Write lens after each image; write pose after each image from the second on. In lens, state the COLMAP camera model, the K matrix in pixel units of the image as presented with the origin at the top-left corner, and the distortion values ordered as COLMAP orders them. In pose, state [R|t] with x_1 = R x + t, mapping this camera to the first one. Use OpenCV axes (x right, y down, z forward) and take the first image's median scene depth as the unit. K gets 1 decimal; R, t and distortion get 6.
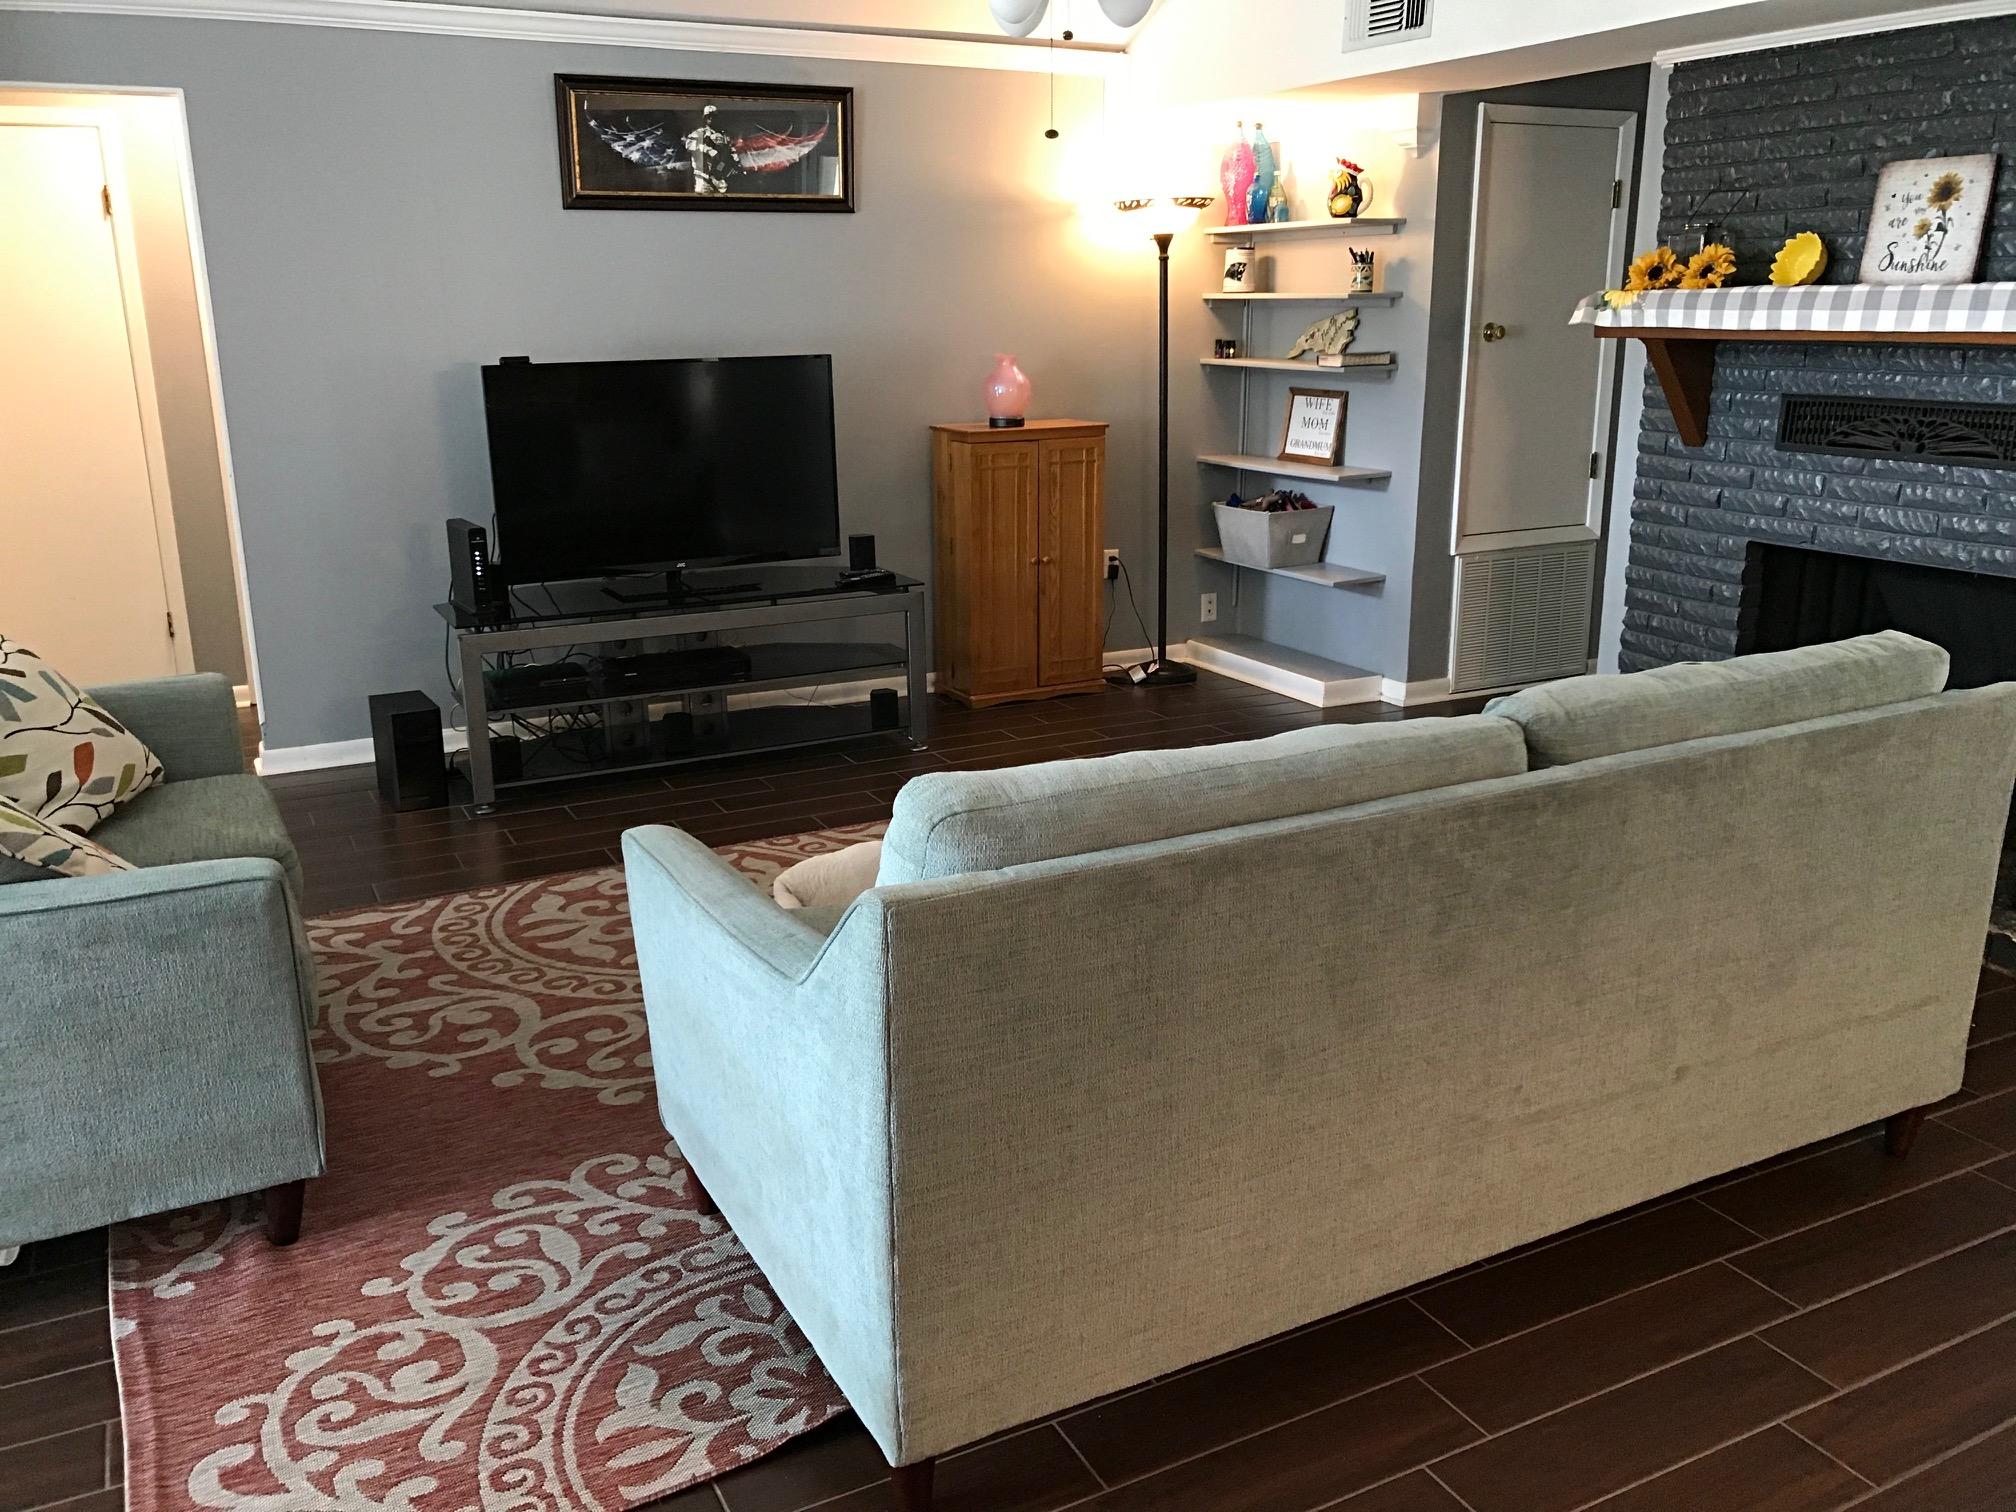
lens RADIAL K [[1659.9, 0, 993.6], [0, 1659.9, 740.3], [0, 0, 1]] dist [0.050997, -0.061979]
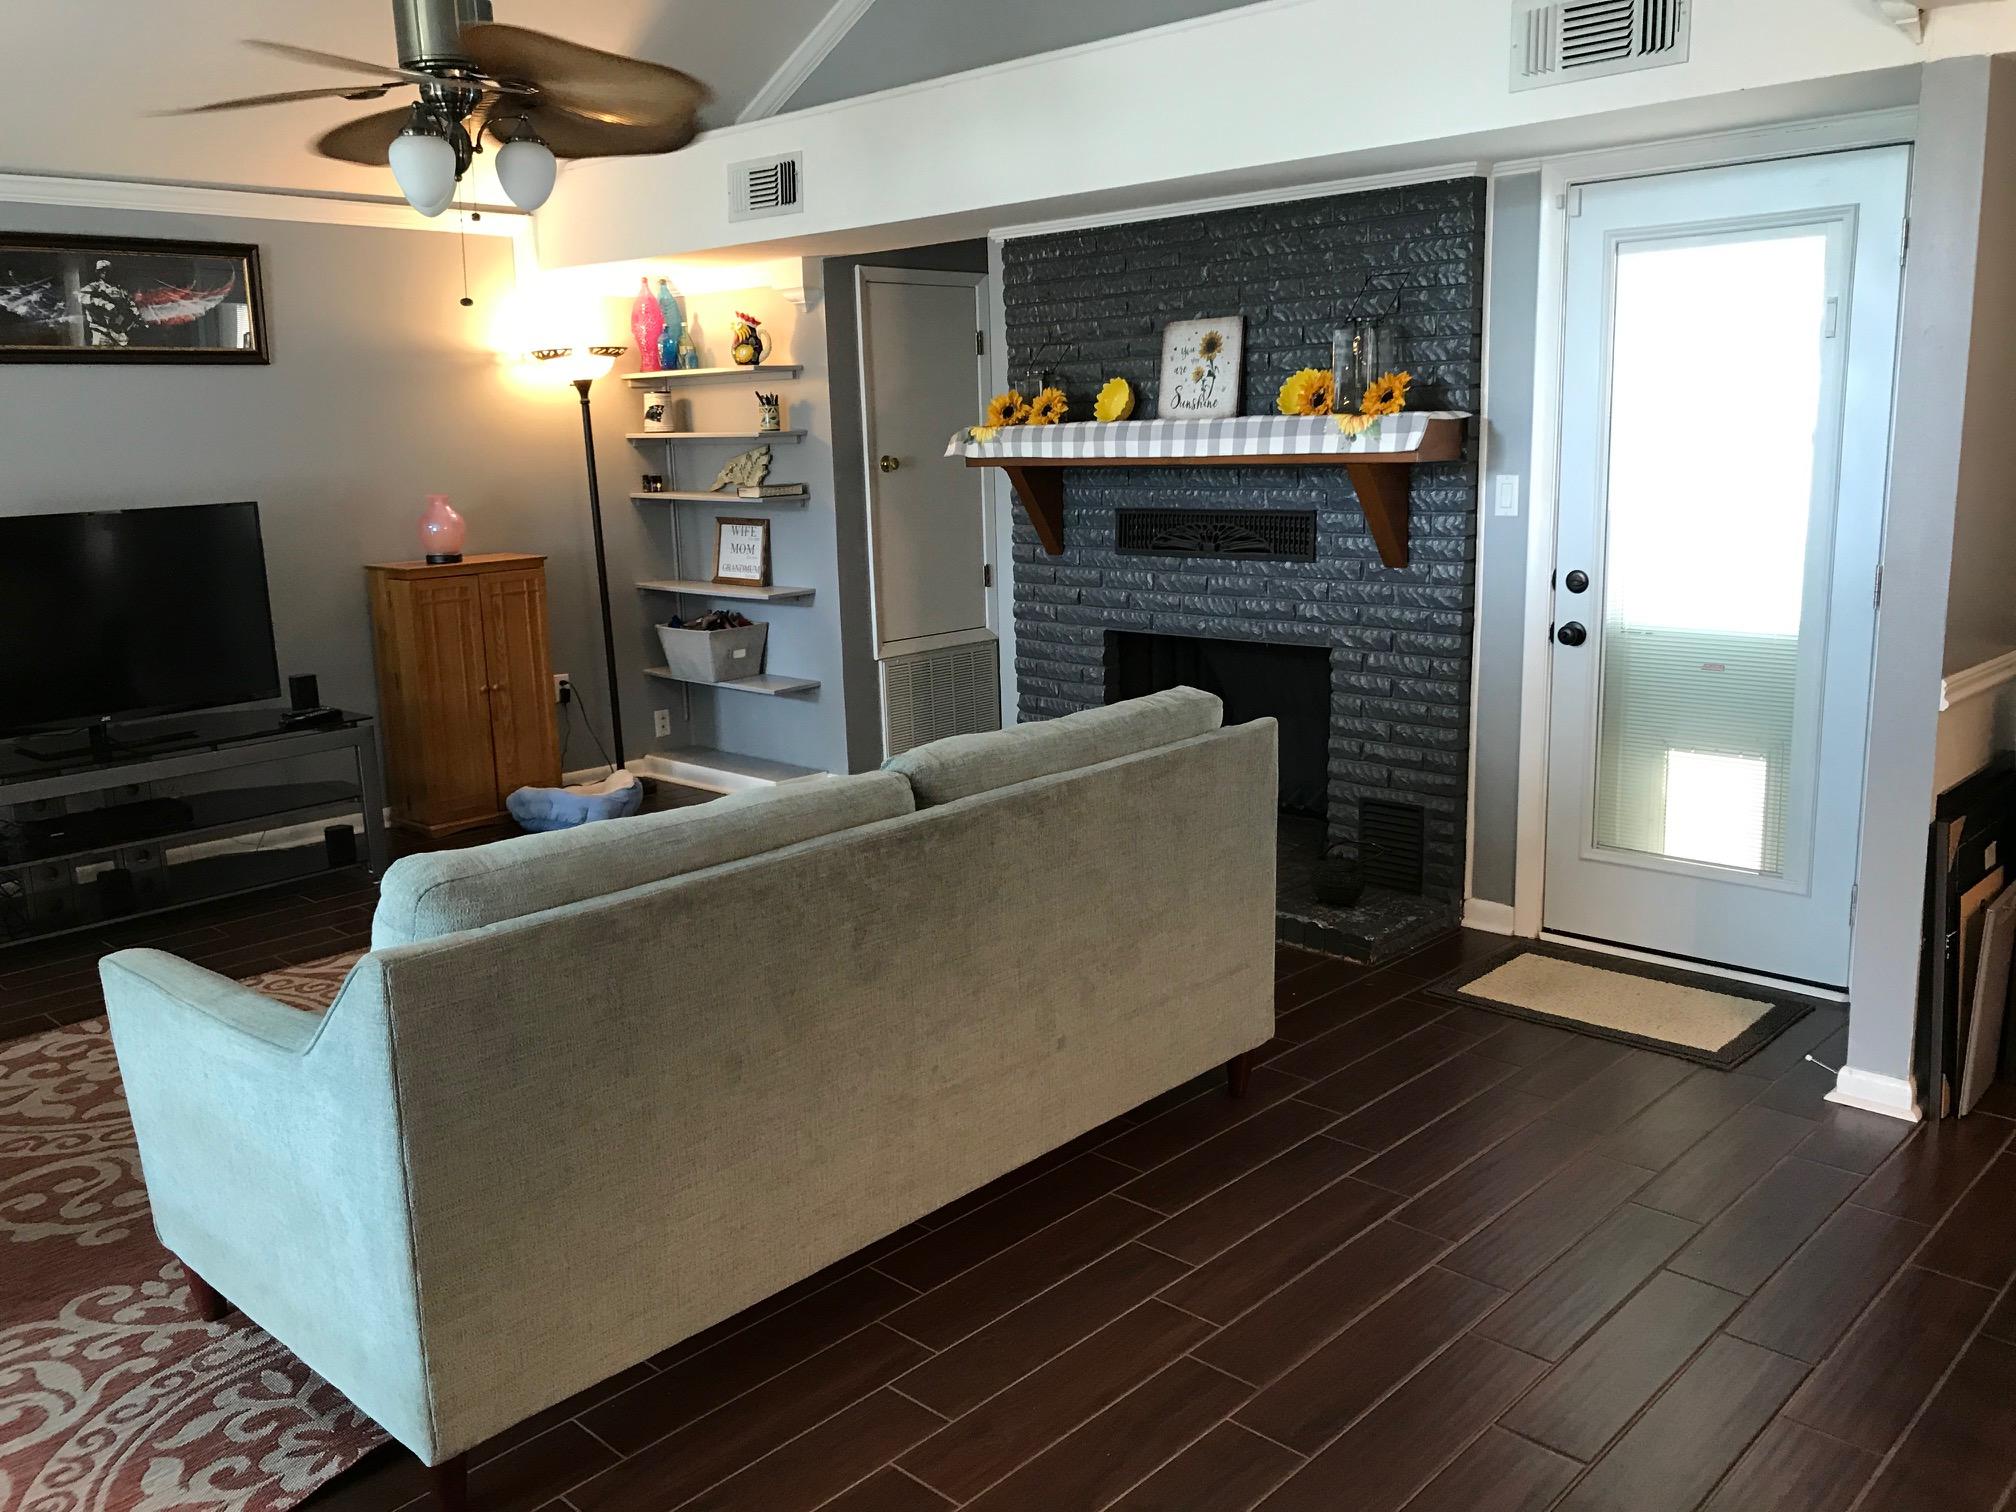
lens RADIAL K [[1659.9, 0, 994.5], [0, 1659.9, 749.8], [0, 0, 1]] dist [0.050997, -0.061979]
pose [[0.945532, -0.082861, 0.314806, -0.007254], [0.104691, 0.993089, -0.053051, 0.024834], [-0.308234, 0.083118, 0.947672, -0.114297]]
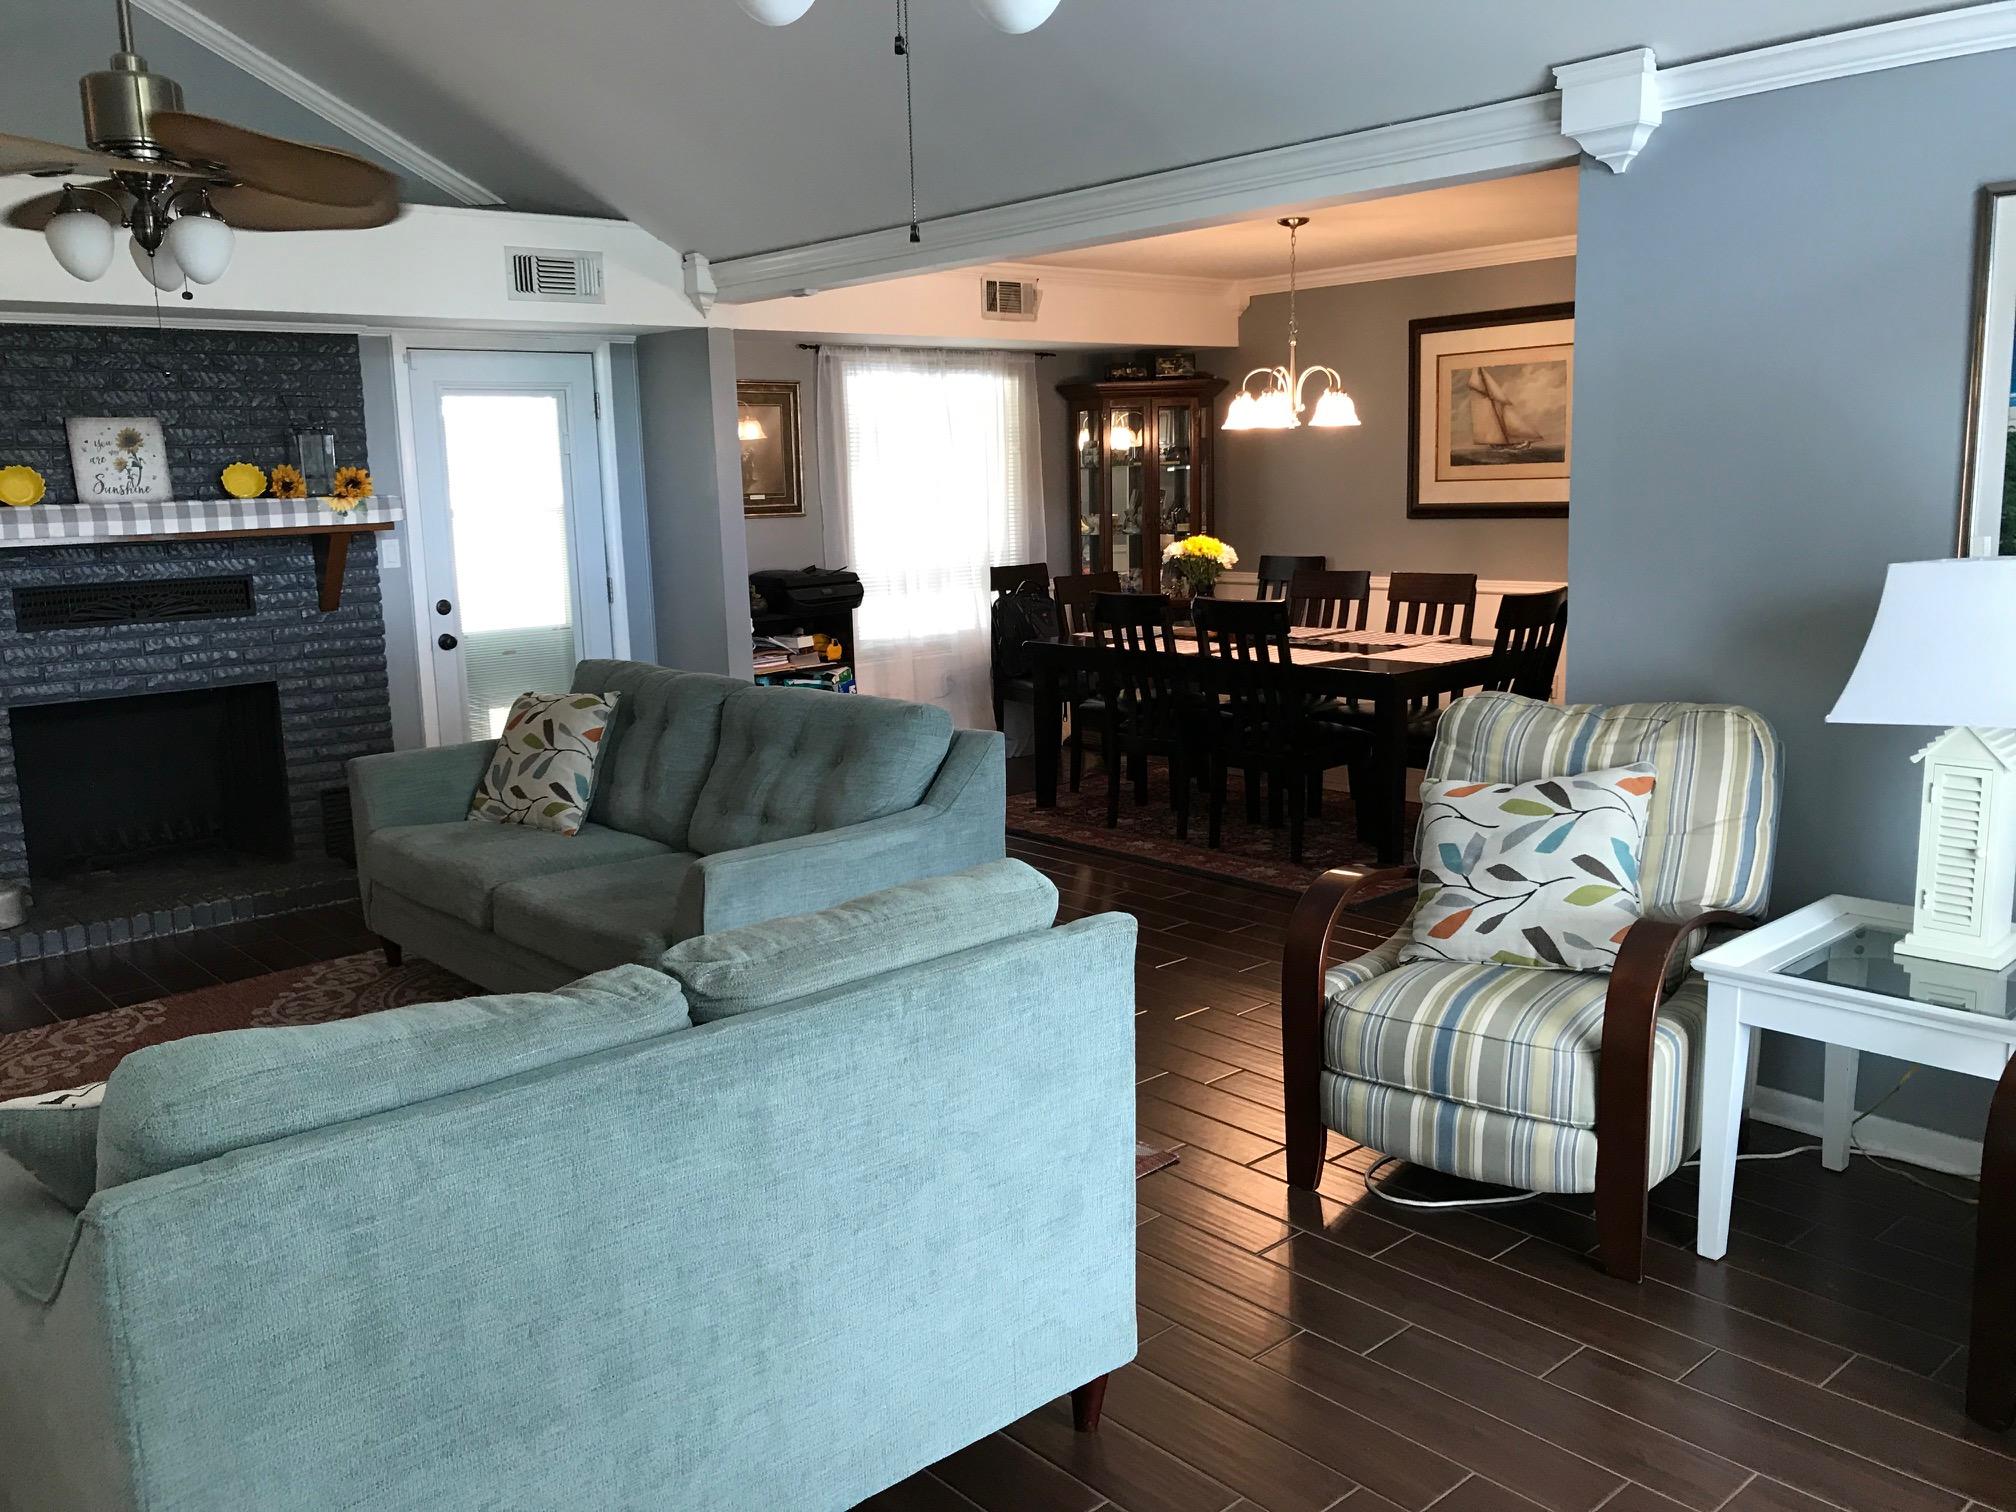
lens RADIAL K [[1659.9, 0, 1000.5], [0, 1659.9, 747.4], [0, 0, 1]] dist [0.050997, -0.061979]
pose [[-0.242781, -0.146370, 0.958975, -1.057645], [0.281788, 0.935286, 0.214094, -0.175509], [-0.928253, 0.322206, -0.185824, 0.651641]]
